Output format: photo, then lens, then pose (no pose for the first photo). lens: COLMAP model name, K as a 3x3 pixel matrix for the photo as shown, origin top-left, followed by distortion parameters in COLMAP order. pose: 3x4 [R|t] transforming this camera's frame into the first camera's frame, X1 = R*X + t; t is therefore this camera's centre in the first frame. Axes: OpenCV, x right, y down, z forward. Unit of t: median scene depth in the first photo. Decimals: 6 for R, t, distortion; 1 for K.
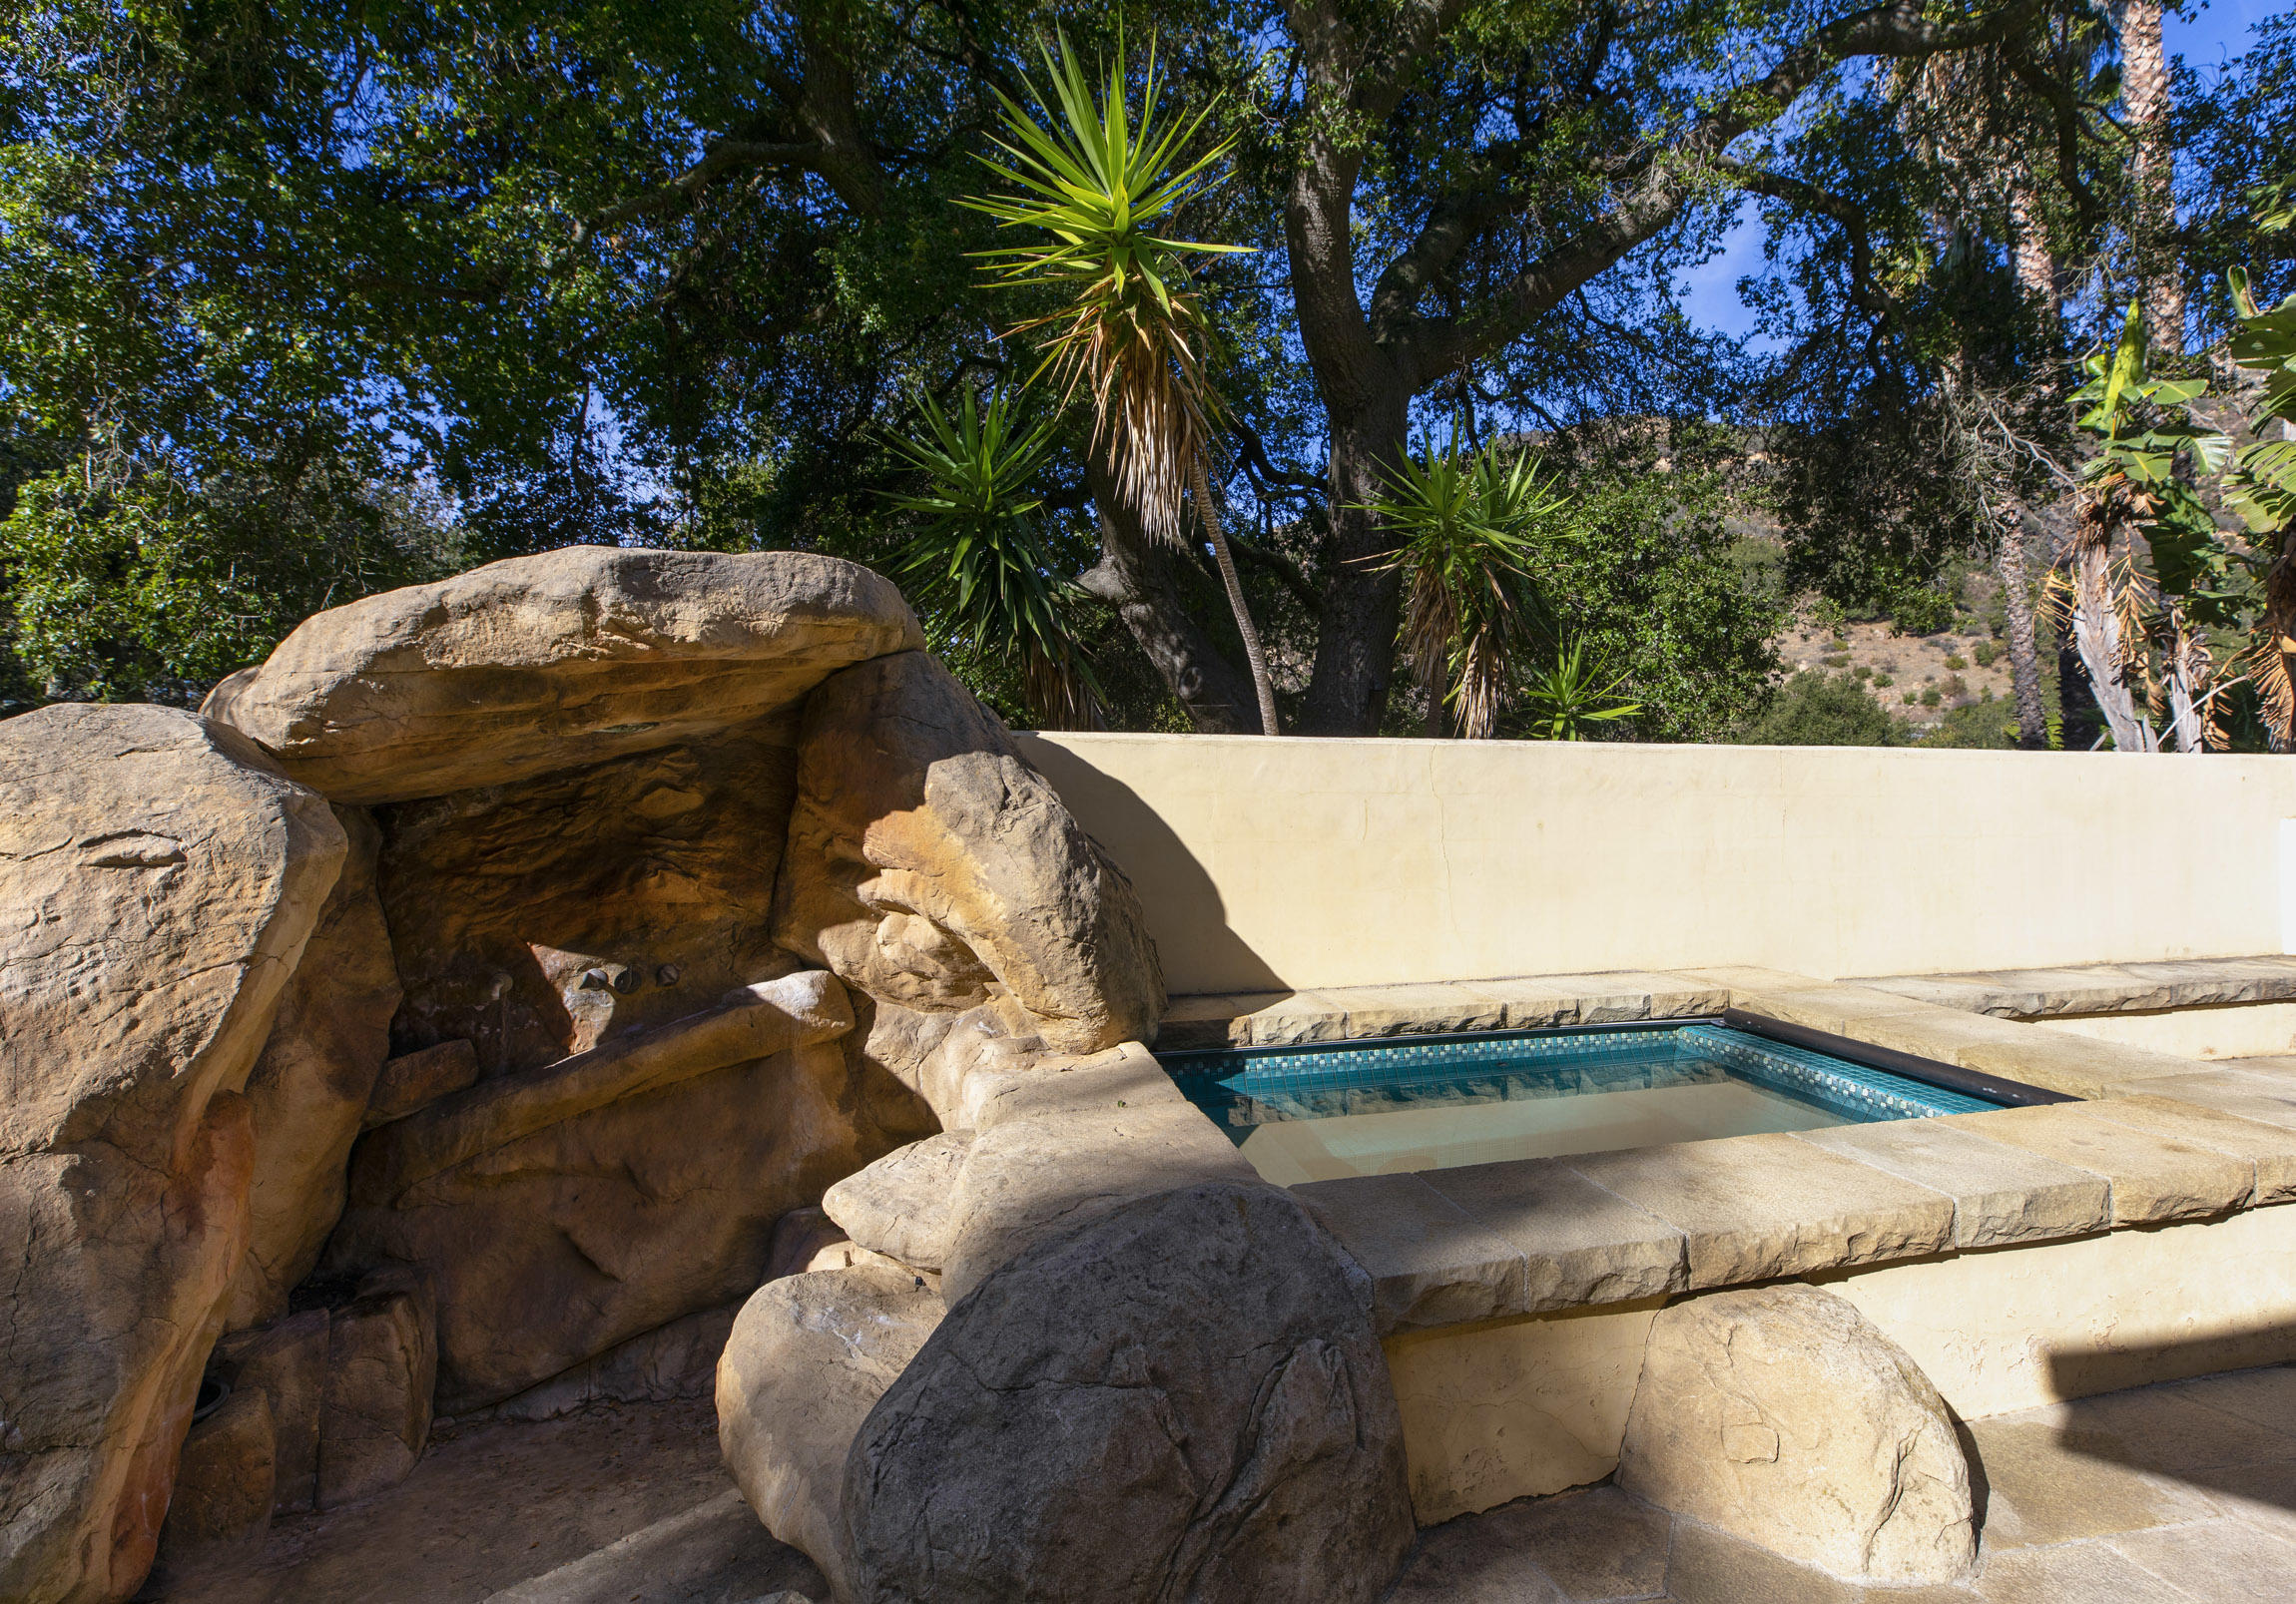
lens RADIAL K [[1088.6, 0, 1148.4], [0, 1088.6, 796.1], [0, 0, 1]] dist [-0.000486, 0.000015]
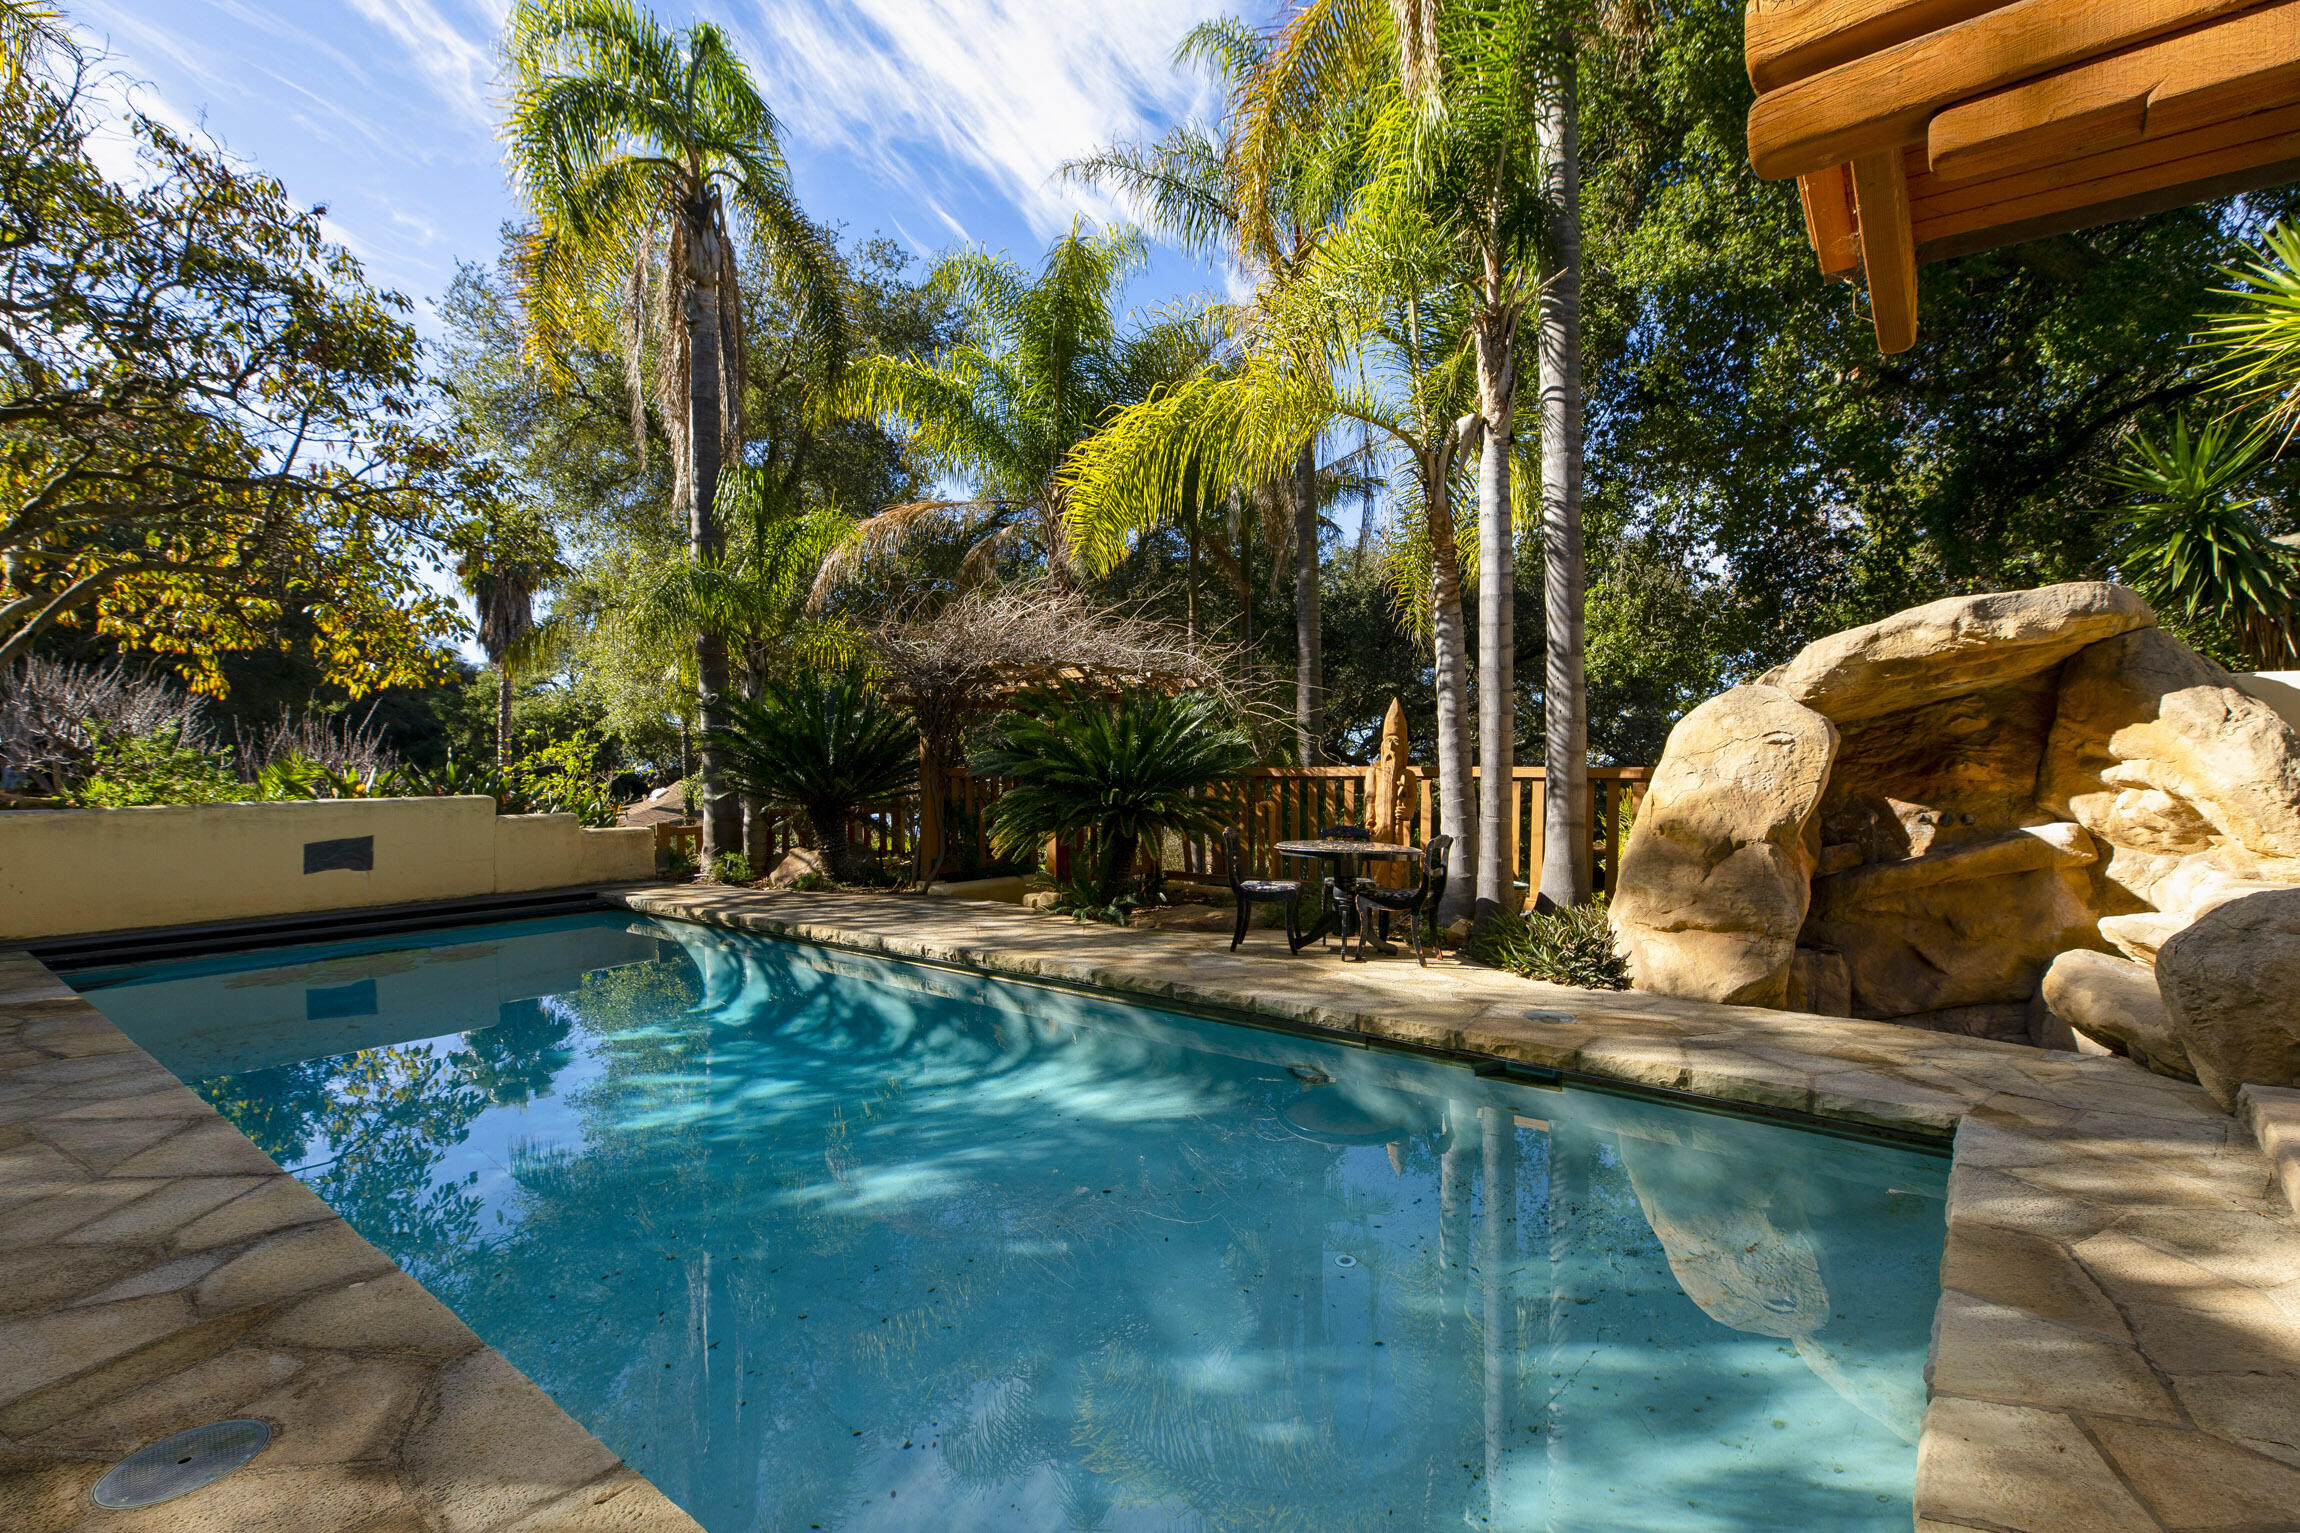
lens RADIAL K [[1078.3, 0, 1151.7], [0, 1078.3, 765.4], [0, 0, 1]] dist [0.001615, 0.000053]
pose [[0.627201, -0.005199, -0.778840, 0.111273], [-0.000055, 0.999977, -0.006719, 0.087024], [0.778857, 0.004257, 0.627187, -1.213171]]
